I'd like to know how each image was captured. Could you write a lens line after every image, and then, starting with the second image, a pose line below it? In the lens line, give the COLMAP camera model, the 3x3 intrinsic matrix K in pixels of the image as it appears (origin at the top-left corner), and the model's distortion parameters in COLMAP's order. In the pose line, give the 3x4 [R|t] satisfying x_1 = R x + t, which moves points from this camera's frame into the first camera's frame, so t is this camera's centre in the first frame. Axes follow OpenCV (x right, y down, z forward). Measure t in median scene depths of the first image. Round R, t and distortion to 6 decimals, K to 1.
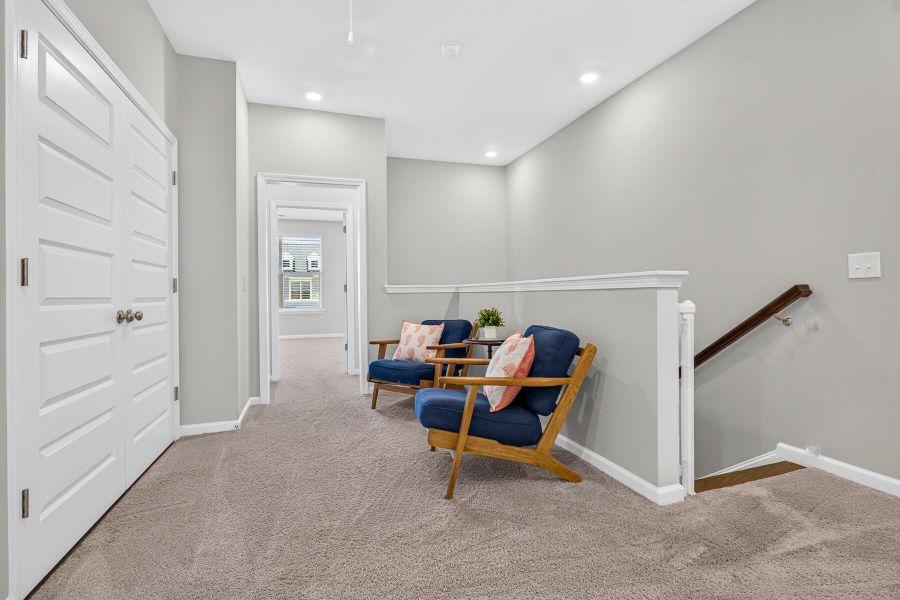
lens RADIAL K [[412.5, 0, 451.7], [0, 412.5, 290.3], [0, 0, 1]] dist [-0.000613, 0.000080]
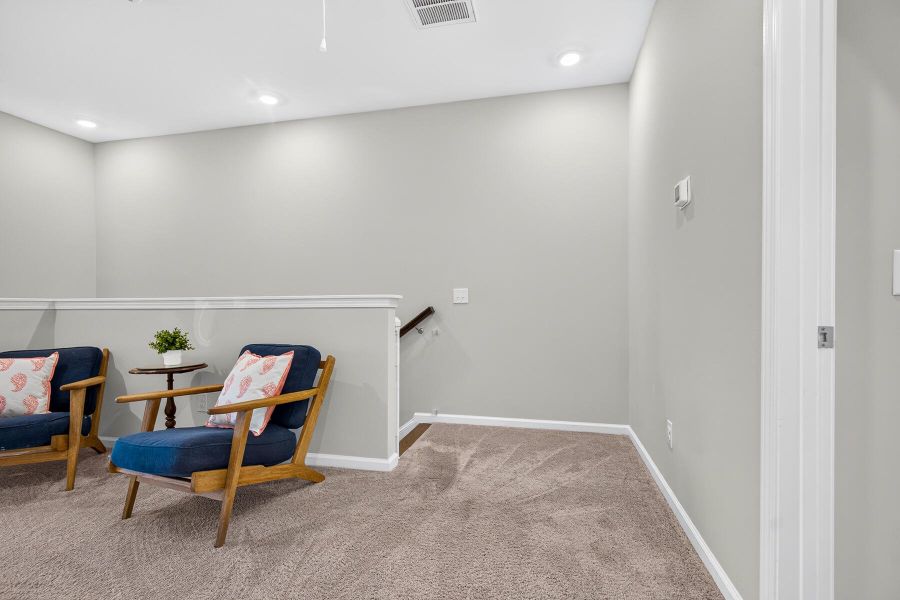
lens RADIAL K [[411.5, 0, 455.5], [0, 411.5, 307.9], [0, 0, 1]] dist [-0.001577, -0.000394]
pose [[0.530782, 0.010583, 0.847442, -0.442929], [-0.009701, 0.999932, -0.006411, 0.001444], [-0.847453, -0.004818, 0.530849, 0.107678]]
